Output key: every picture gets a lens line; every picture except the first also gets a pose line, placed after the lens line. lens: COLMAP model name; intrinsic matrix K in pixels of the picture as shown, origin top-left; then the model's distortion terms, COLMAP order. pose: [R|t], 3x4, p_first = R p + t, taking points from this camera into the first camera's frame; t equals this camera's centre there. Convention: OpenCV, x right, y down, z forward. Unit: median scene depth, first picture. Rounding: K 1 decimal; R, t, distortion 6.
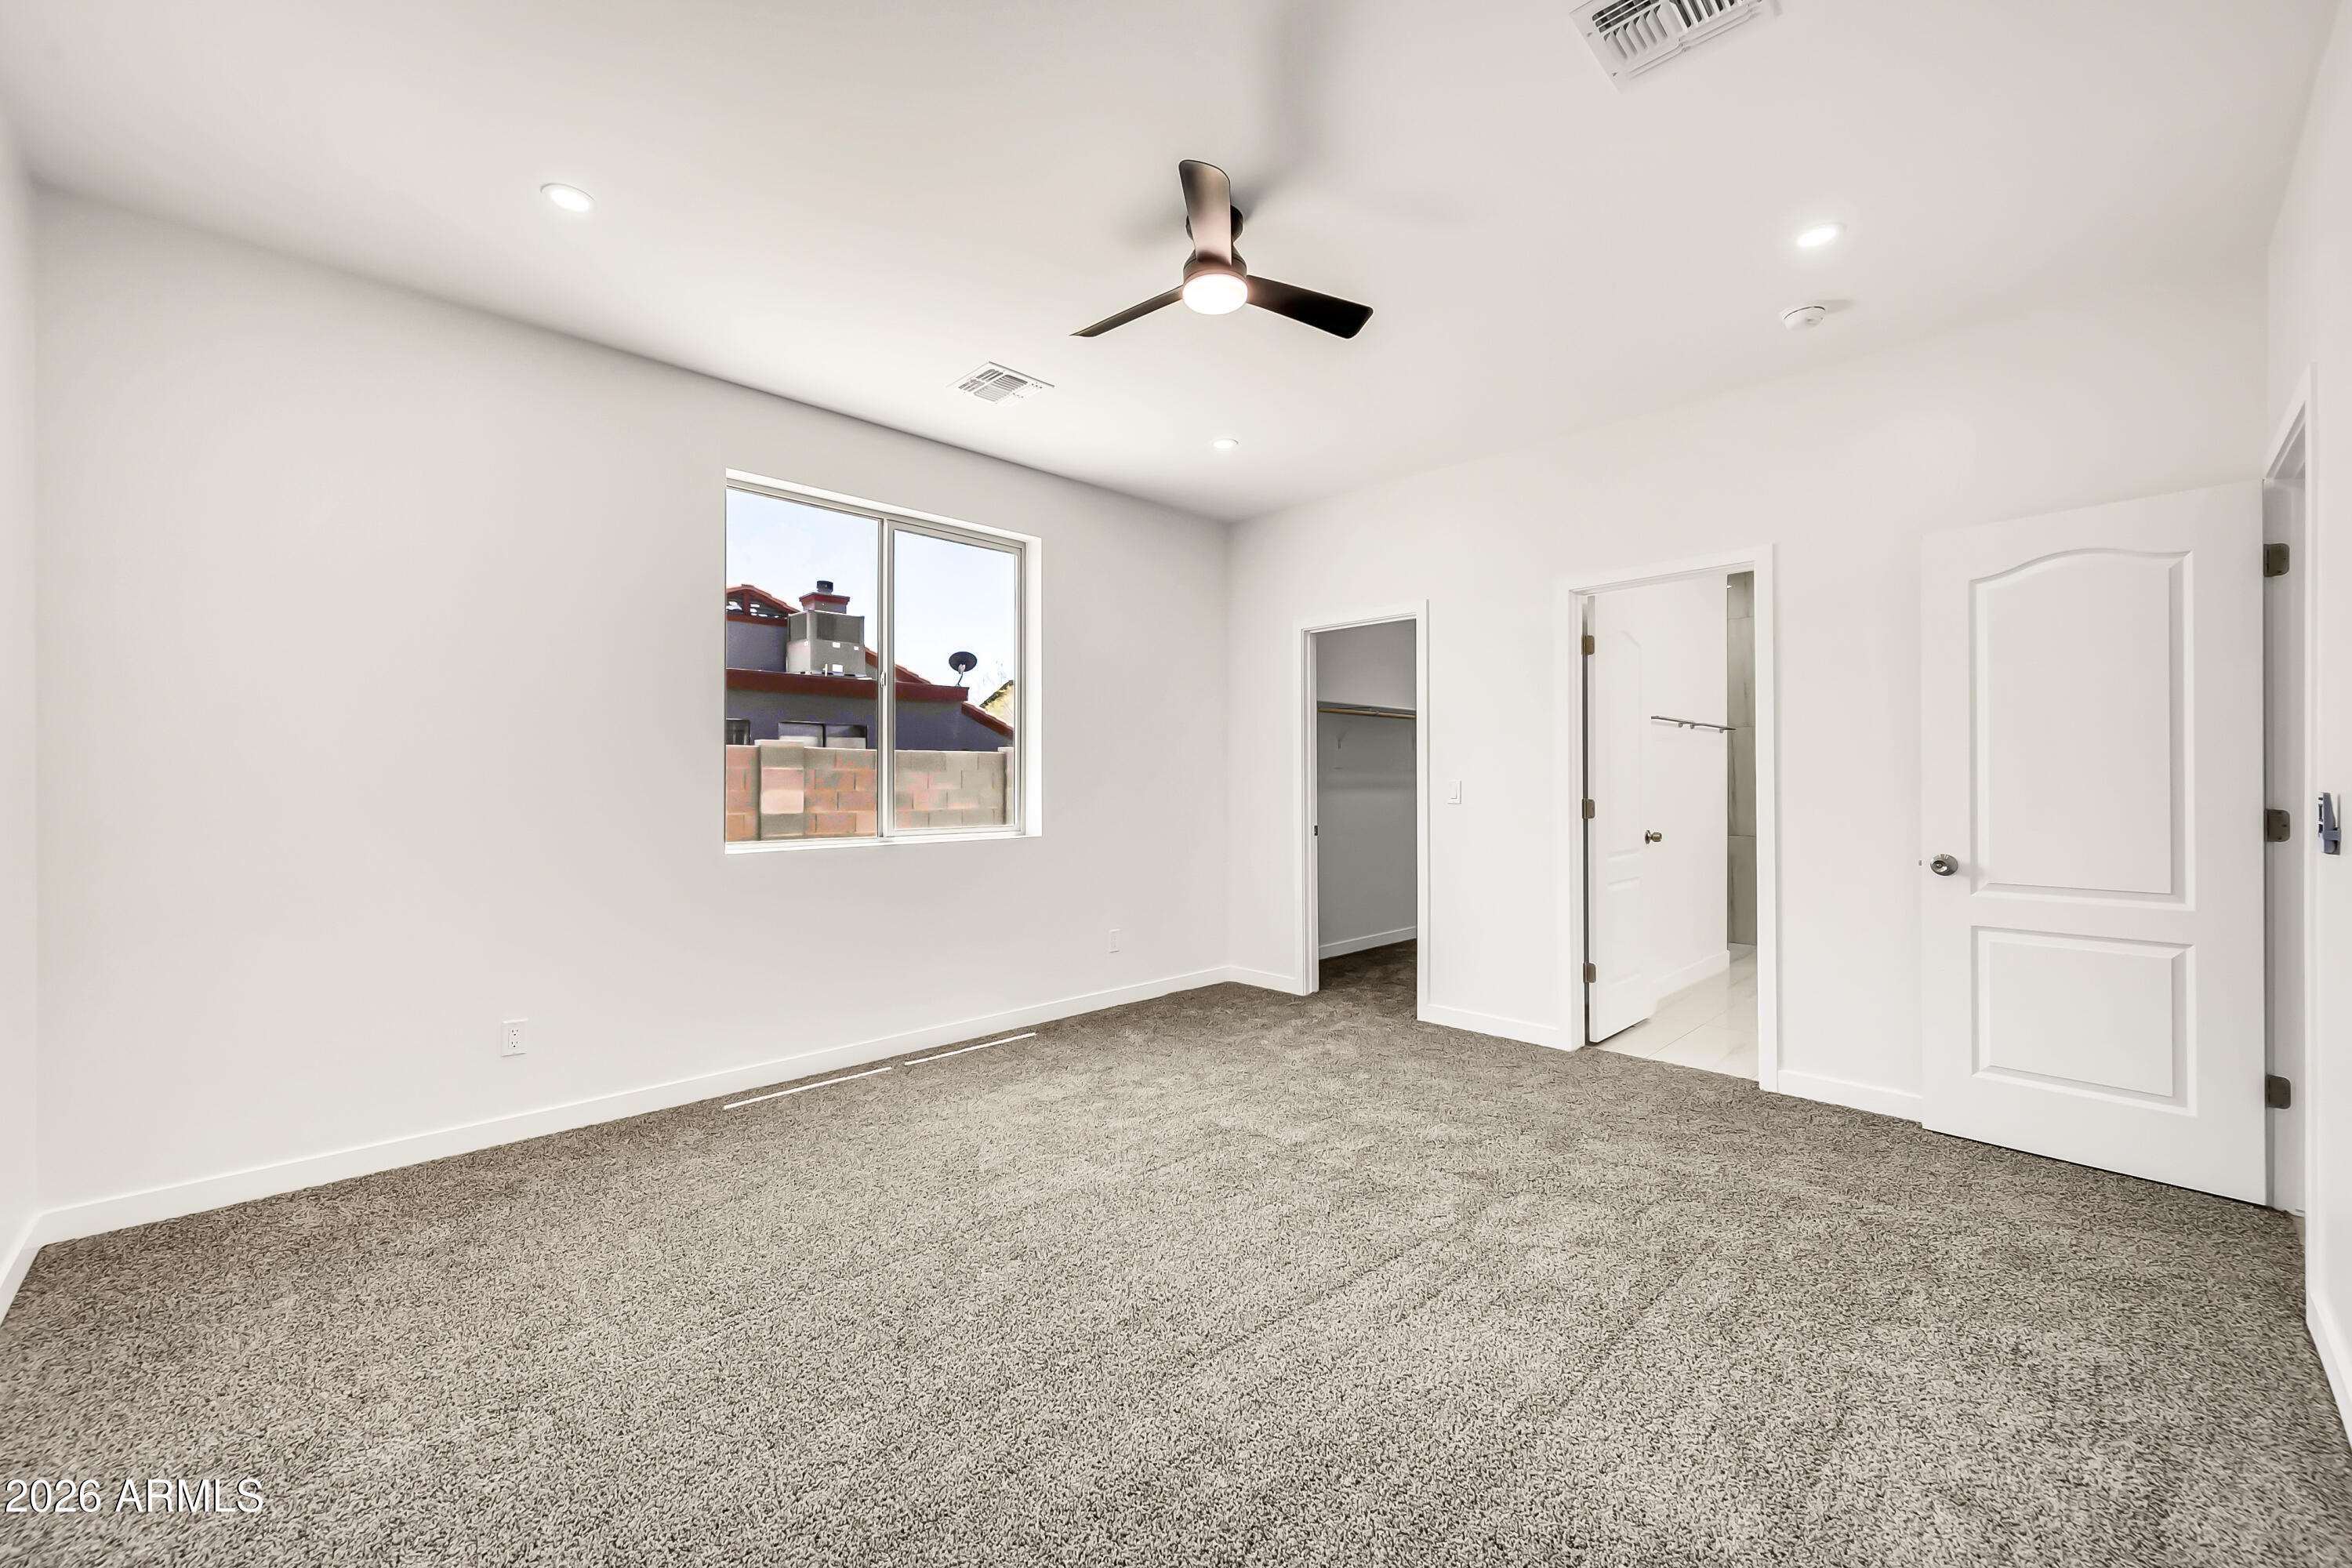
lens RADIAL K [[929.8, 0, 1175.8], [0, 929.8, 782.2], [0, 0, 1]] dist [0.002220, -0.000107]
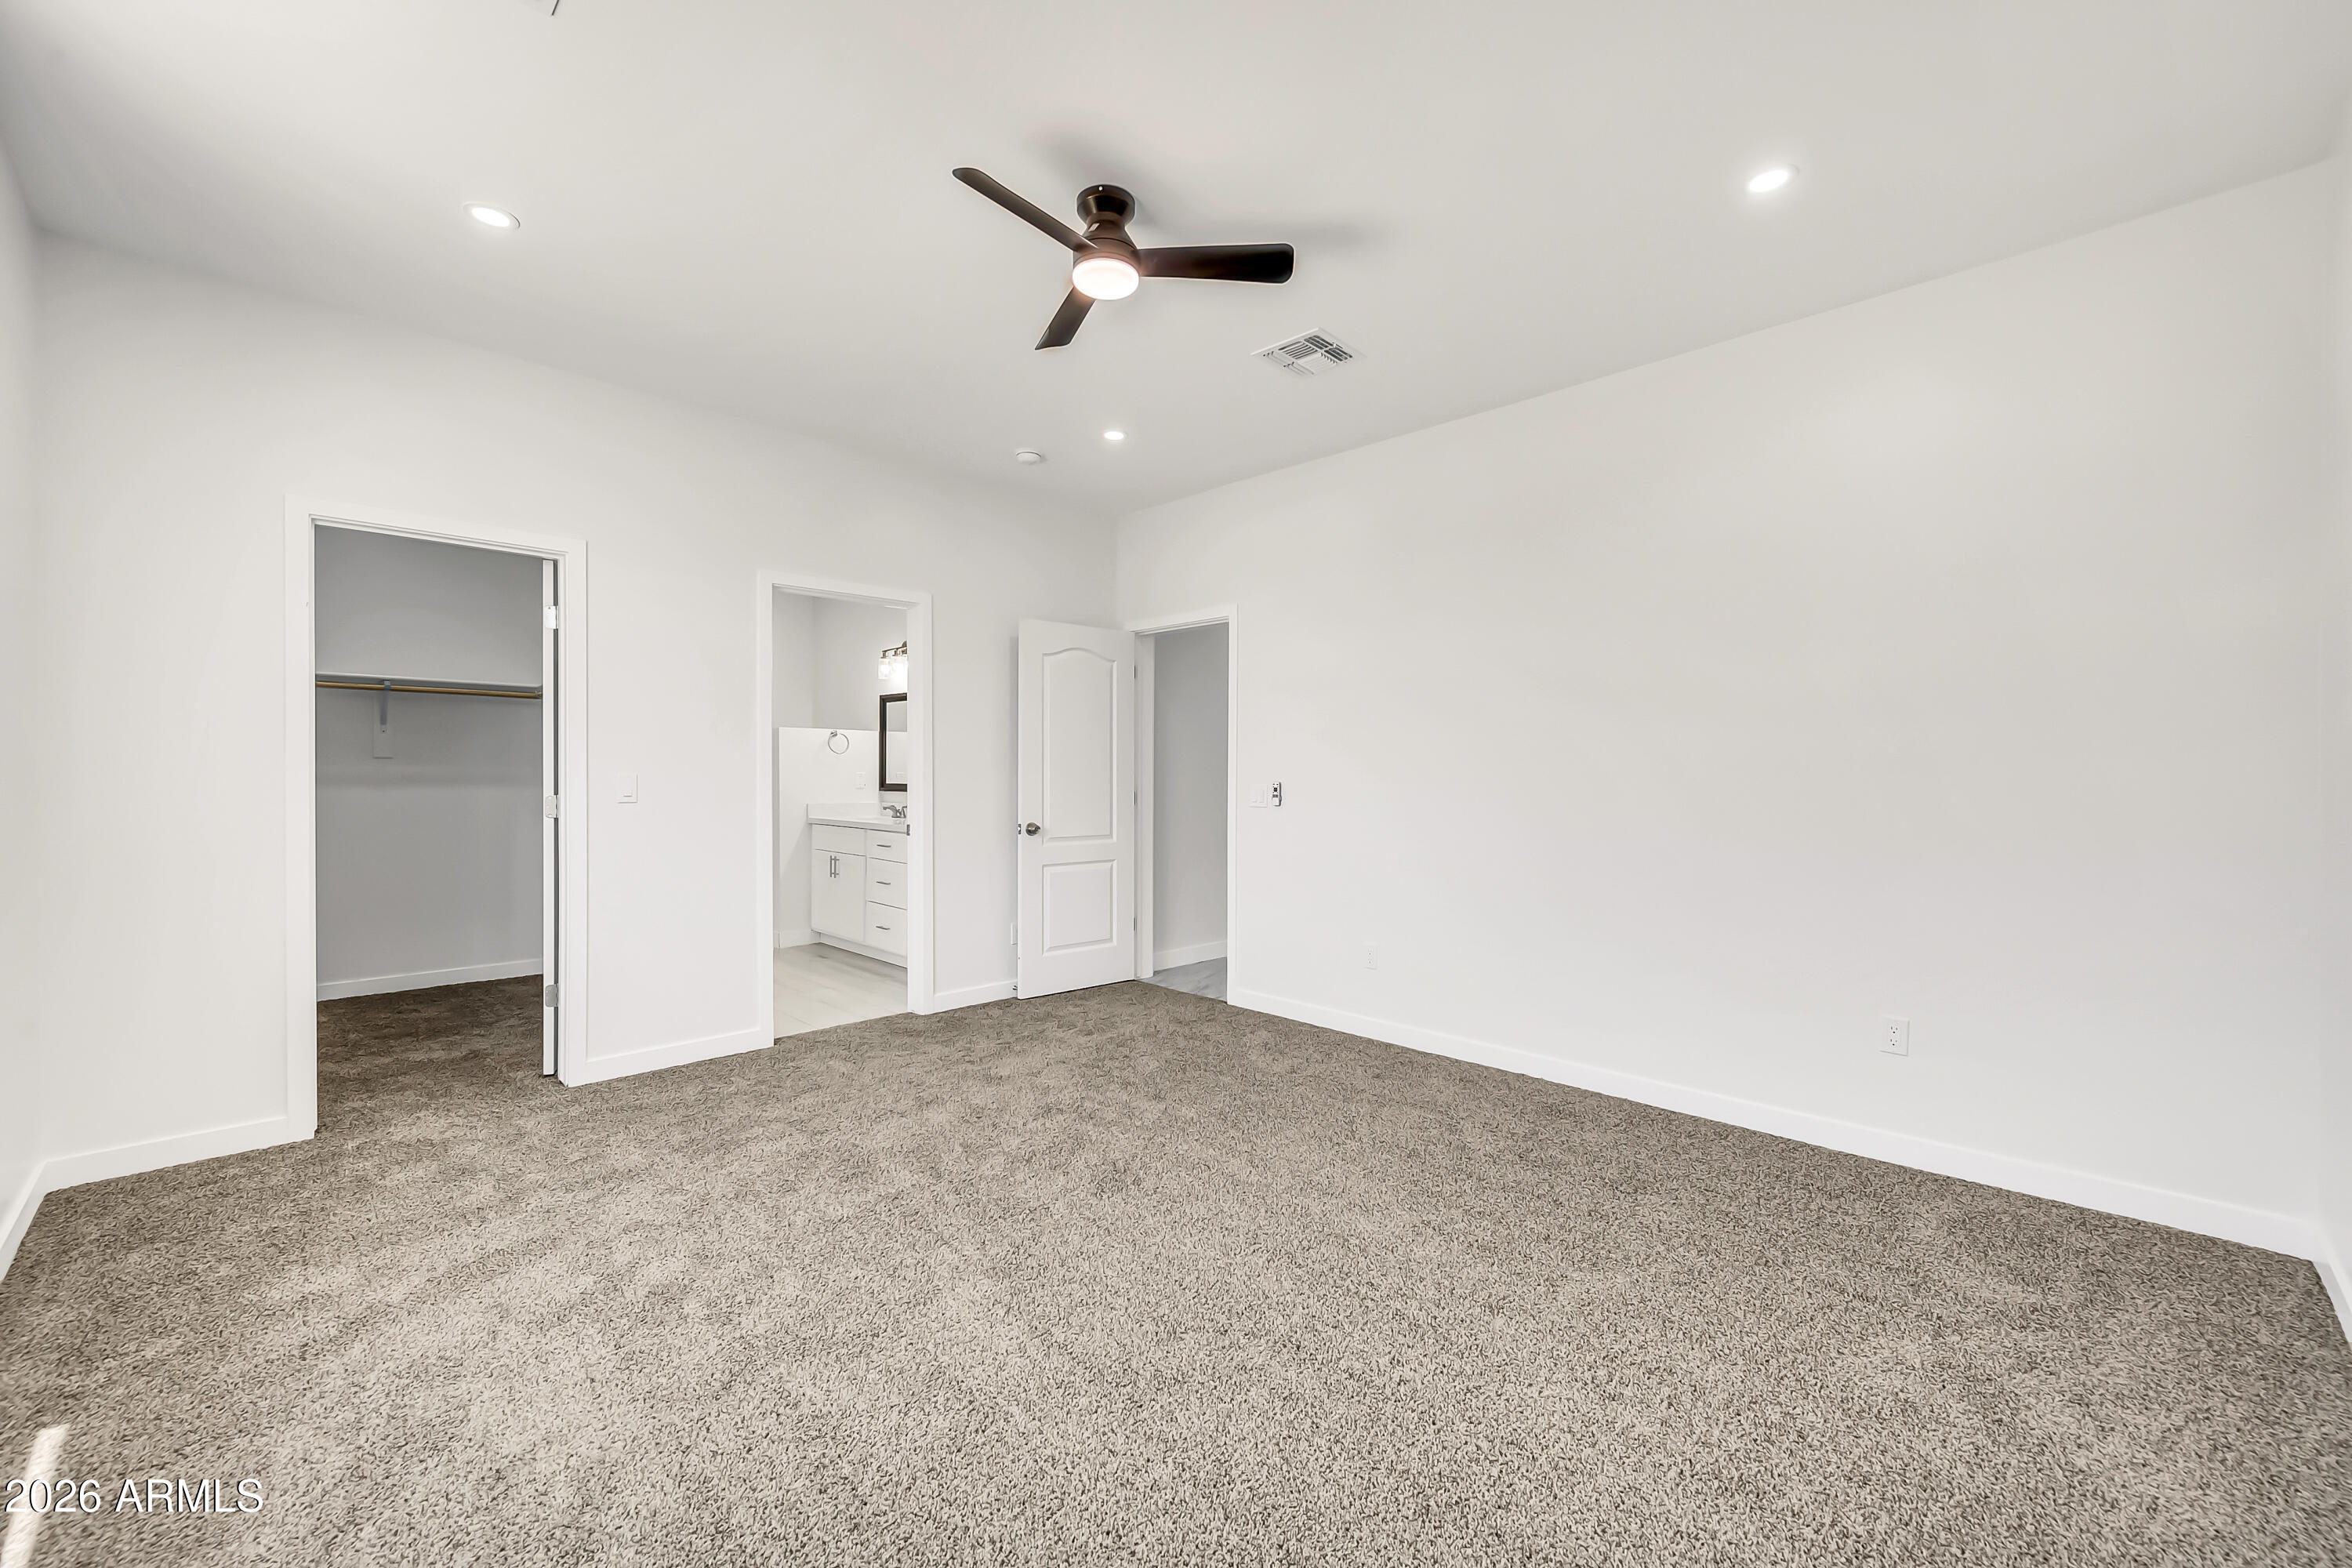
lens RADIAL K [[929.8, 0, 1173.1], [0, 929.8, 777.5], [0, 0, 1]] dist [0.002220, -0.000107]
pose [[-0.007996, 0.005063, 0.999955, -0.680547], [0.000321, 0.999987, -0.005061, 0.007660], [-0.999968, 0.000281, -0.007998, 0.684701]]
